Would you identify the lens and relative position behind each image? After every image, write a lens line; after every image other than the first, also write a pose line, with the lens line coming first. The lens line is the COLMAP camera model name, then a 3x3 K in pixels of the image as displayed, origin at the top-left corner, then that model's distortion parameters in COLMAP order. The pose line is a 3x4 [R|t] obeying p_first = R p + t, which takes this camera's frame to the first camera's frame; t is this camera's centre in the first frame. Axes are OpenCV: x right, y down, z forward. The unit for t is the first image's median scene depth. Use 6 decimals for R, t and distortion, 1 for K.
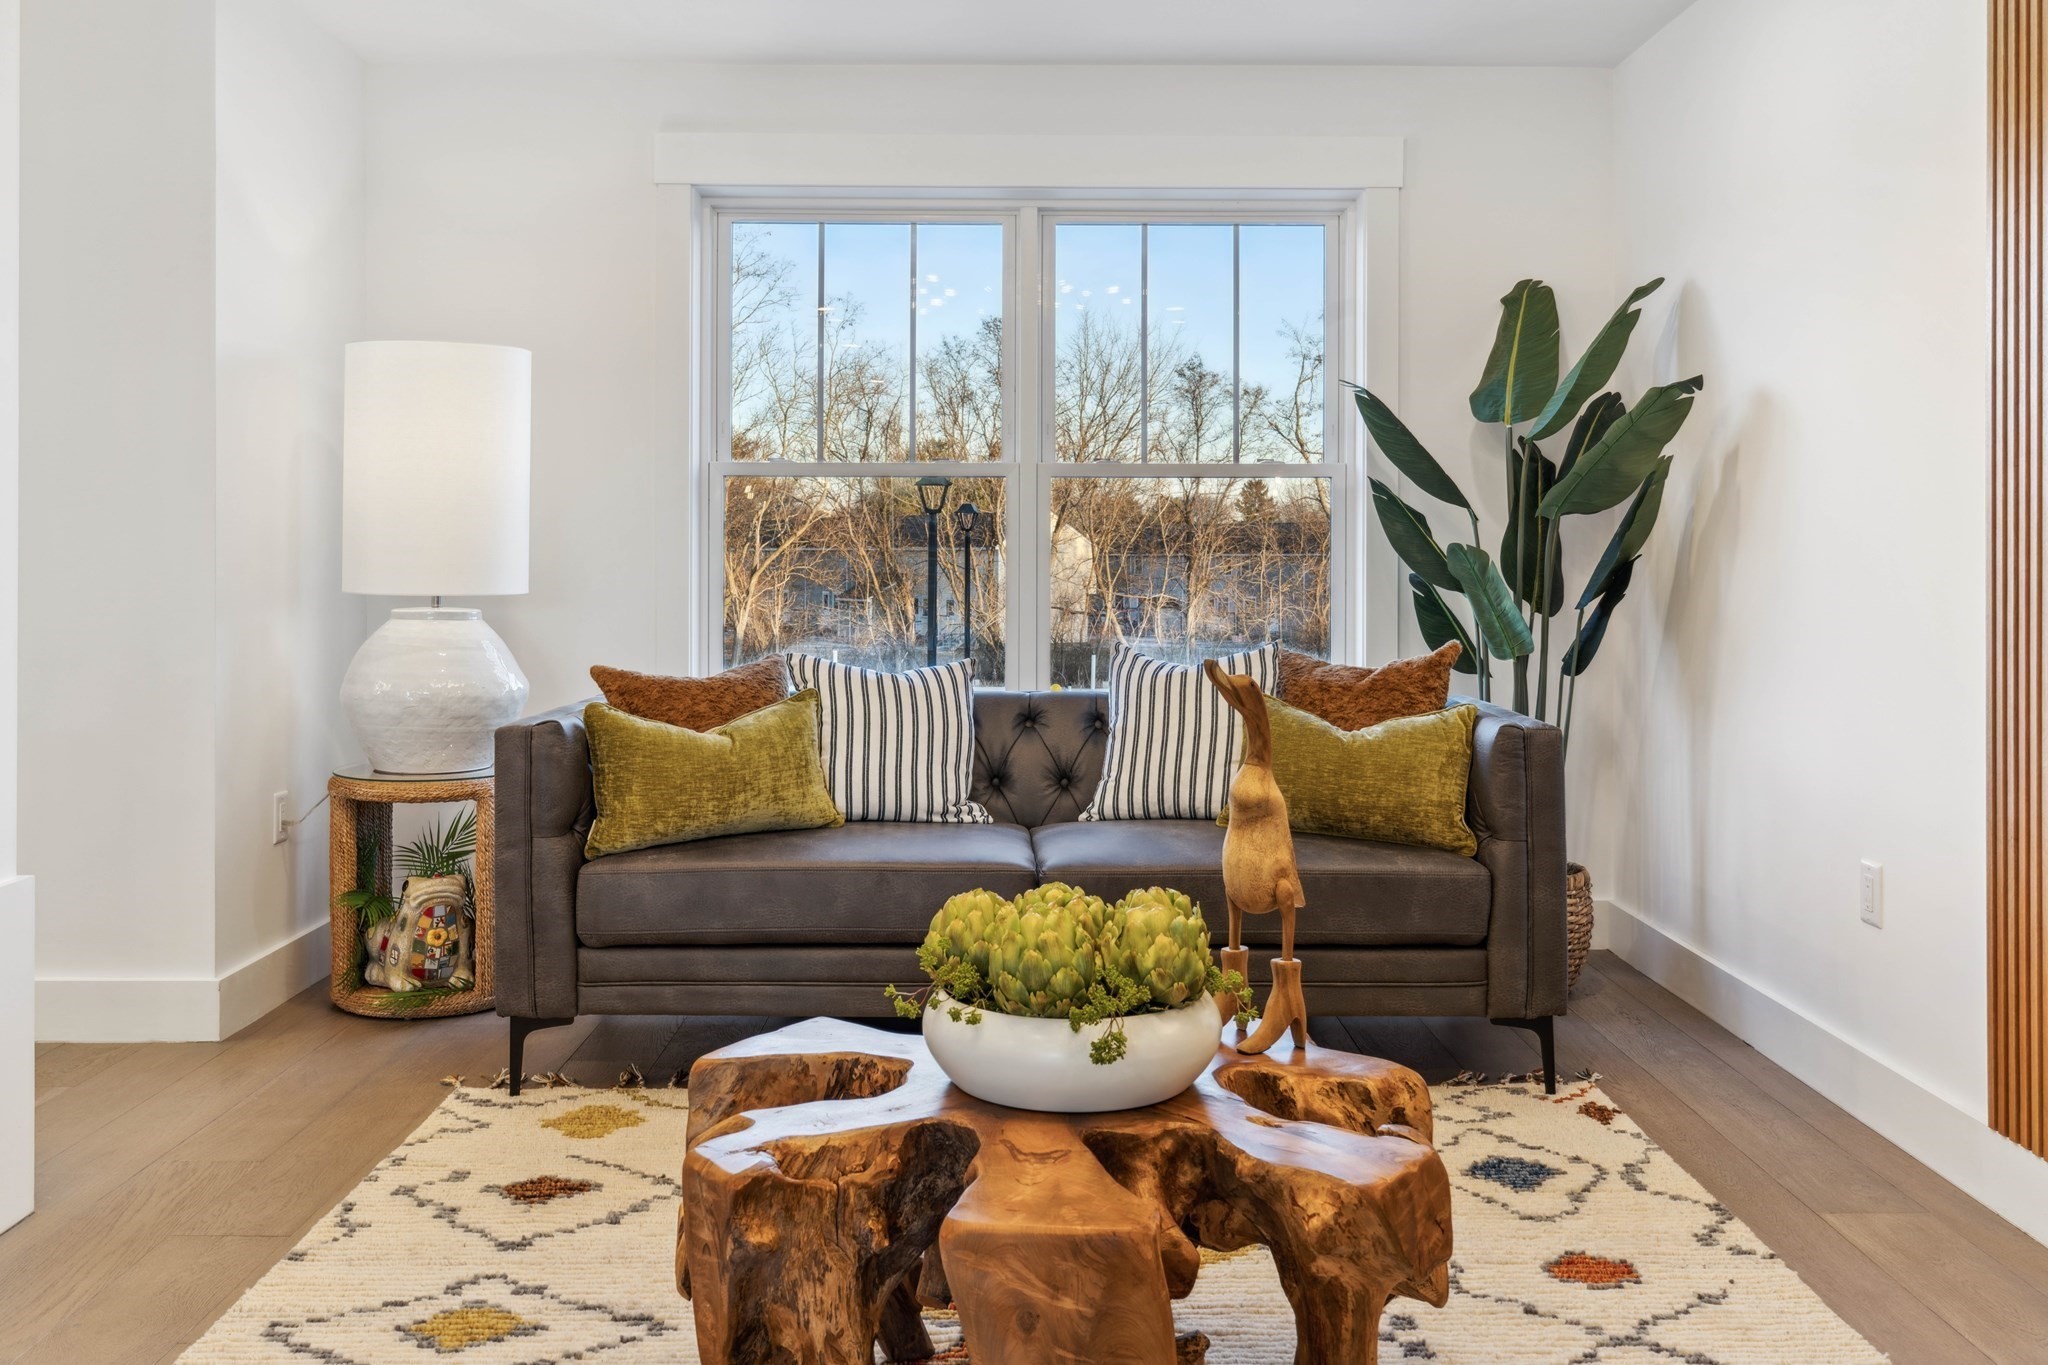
lens RADIAL K [[1763.0, 0, 1025.5], [0, 1763.0, 673.4], [0, 0, 1]] dist [-0.000575, 0.001963]
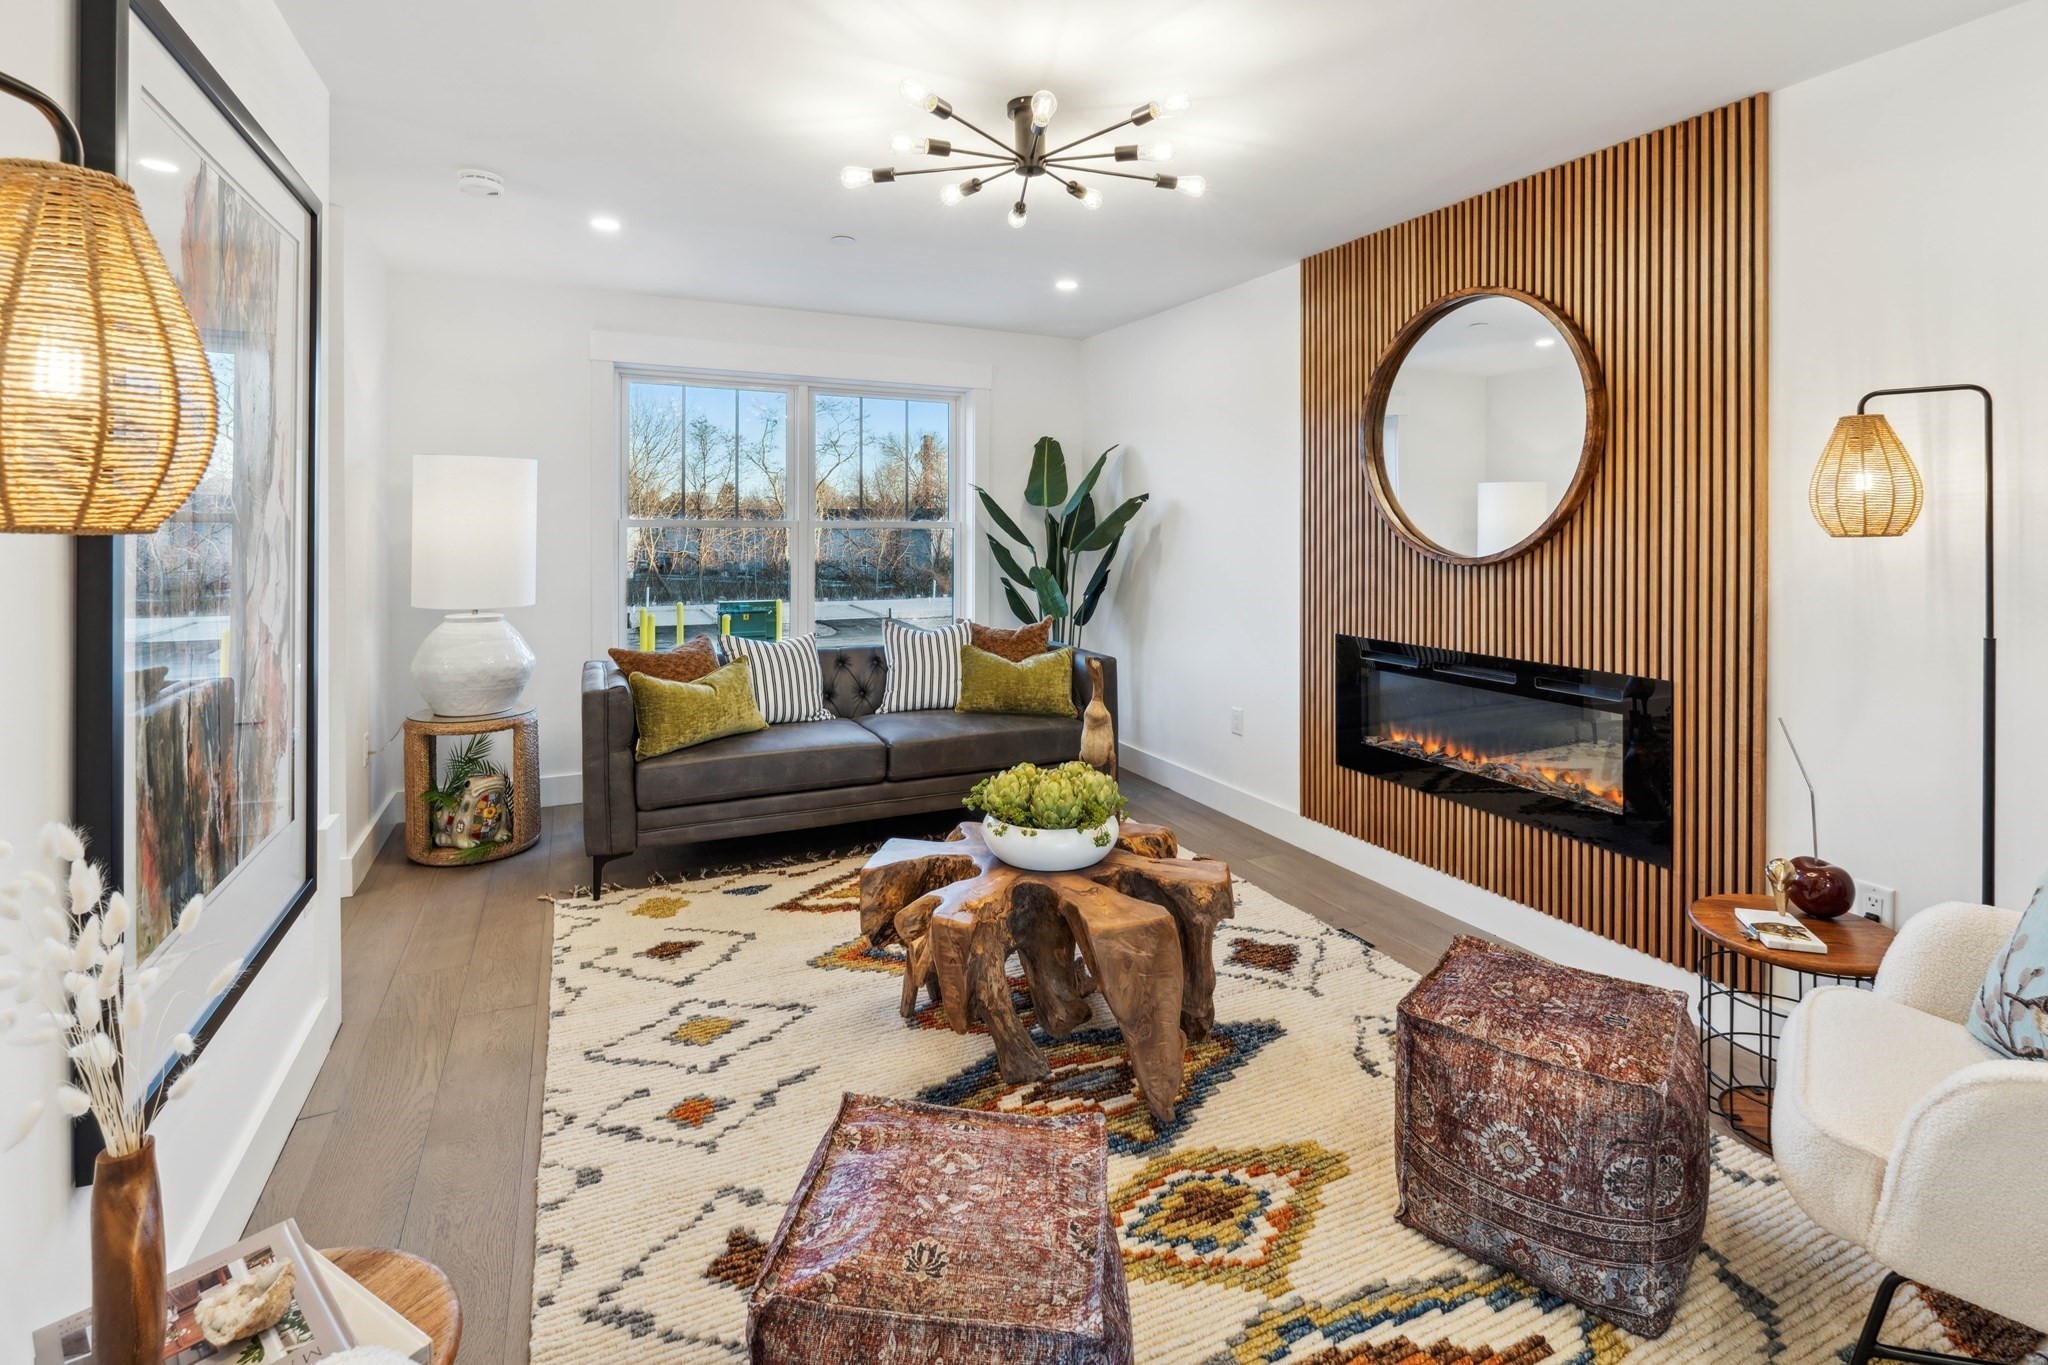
lens RADIAL K [[956.2, 0, 1027.9], [0, 956.2, 607.8], [0, 0, 1]] dist [-0.002800, -0.000691]
pose [[0.903827, -0.033666, 0.426571, -0.297326], [0.025016, 0.999352, 0.025867, -0.063823], [-0.427166, -0.012708, 0.904084, -0.034787]]
